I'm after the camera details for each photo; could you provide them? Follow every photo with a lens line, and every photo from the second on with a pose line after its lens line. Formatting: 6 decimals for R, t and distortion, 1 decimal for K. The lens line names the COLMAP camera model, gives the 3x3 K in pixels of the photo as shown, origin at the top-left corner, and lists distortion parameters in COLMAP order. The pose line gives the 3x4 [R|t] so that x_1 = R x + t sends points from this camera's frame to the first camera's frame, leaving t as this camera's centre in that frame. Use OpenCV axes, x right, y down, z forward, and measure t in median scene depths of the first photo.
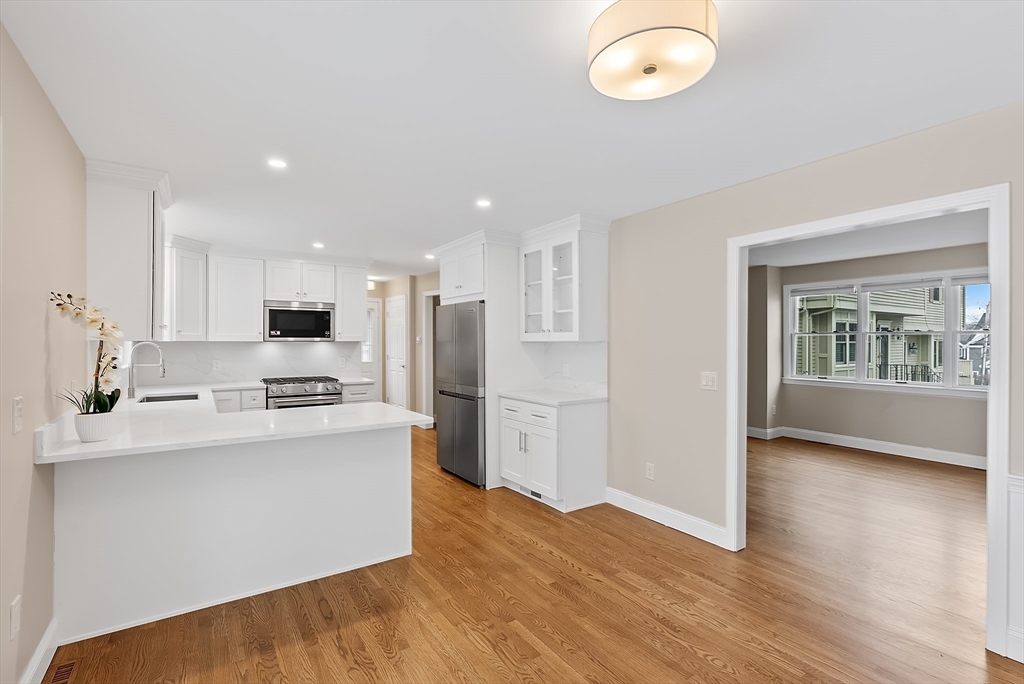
lens RADIAL K [[462.3, 0, 509.5], [0, 462.3, 346.8], [0, 0, 1]] dist [-0.015684, 0.004085]
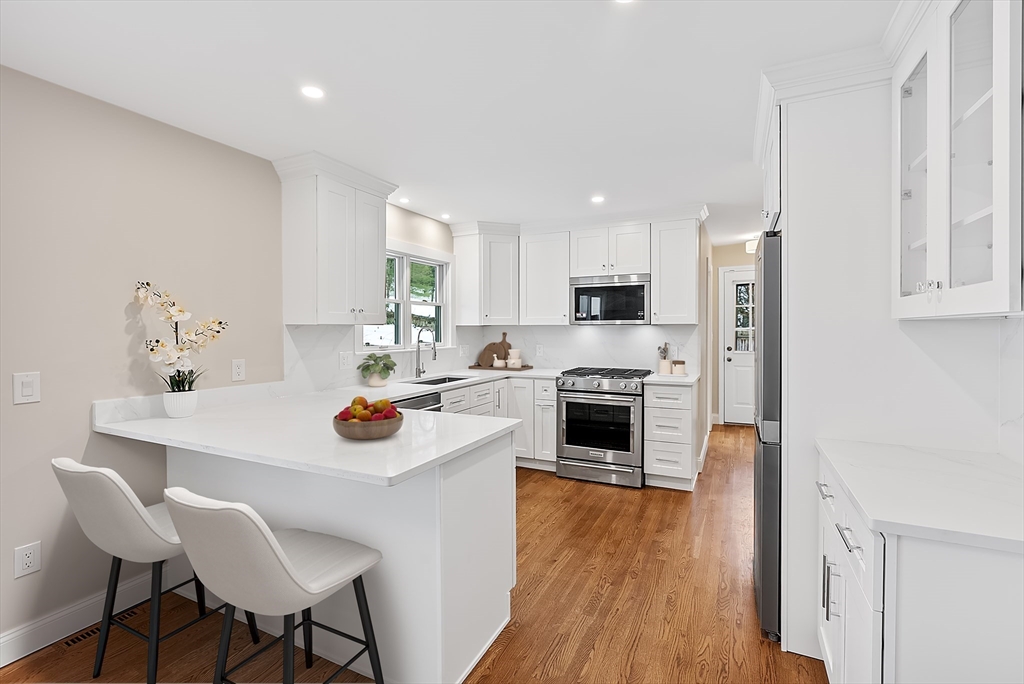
lens RADIAL K [[462.3, 0, 513.9], [0, 462.3, 339.6], [0, 0, 1]] dist [-0.015684, 0.004085]
pose [[0.507076, 0.019379, -0.861683, 0.211095], [-0.004714, 0.999795, 0.019712, -0.001098], [0.861888, -0.005934, 0.507063, 0.575308]]
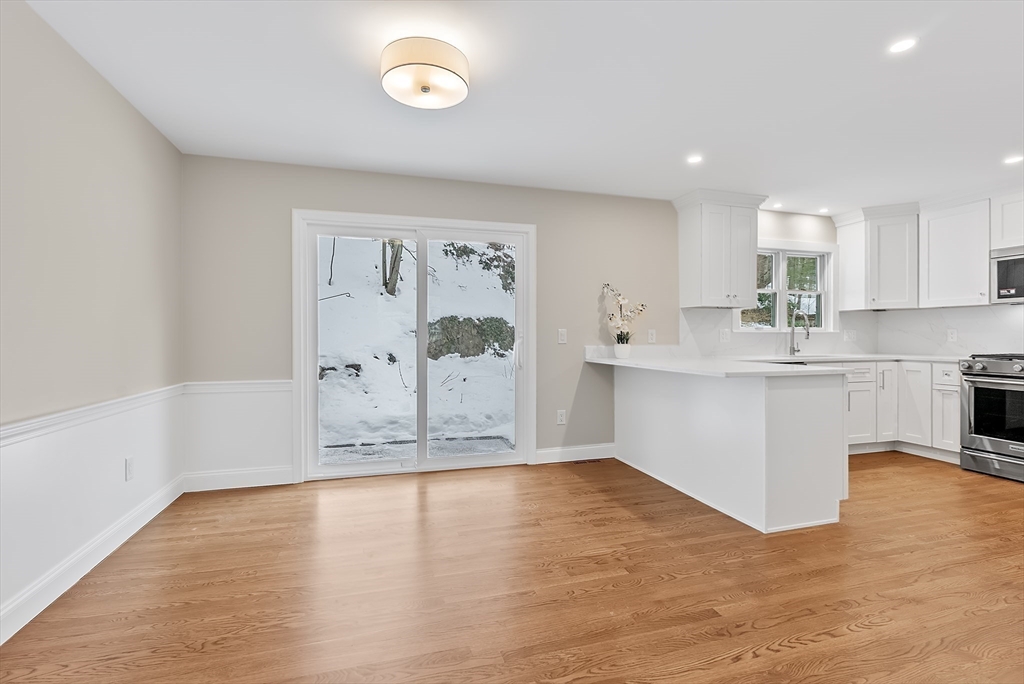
lens RADIAL K [[462.3, 0, 507.5], [0, 462.3, 336.7], [0, 0, 1]] dist [-0.015684, 0.004085]
pose [[-0.303308, -0.001346, -0.952892, 0.545991], [-0.007210, 0.999974, 0.000883, 0.059011], [0.952865, 0.007138, -0.303310, 0.574758]]
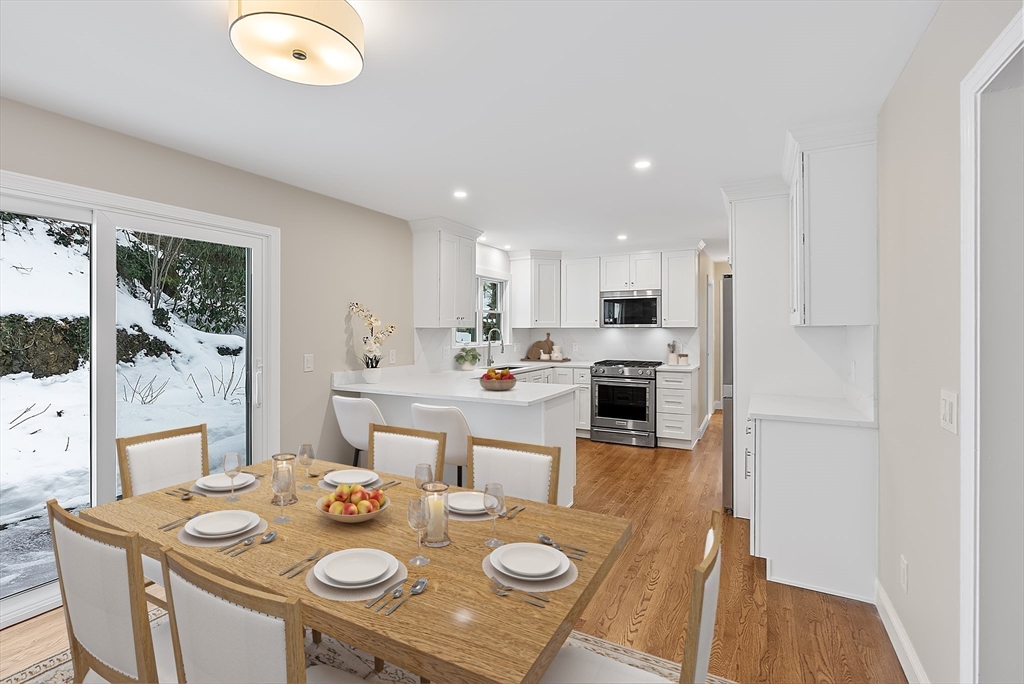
lens RADIAL K [[462.3, 0, 509.3], [0, 462.3, 335.6], [0, 0, 1]] dist [-0.015684, 0.004085]
pose [[0.467858, 0.010250, -0.883744, 0.479411], [-0.005812, 0.999947, 0.008521, -0.000457], [0.883785, 0.001150, 0.467893, 0.317932]]
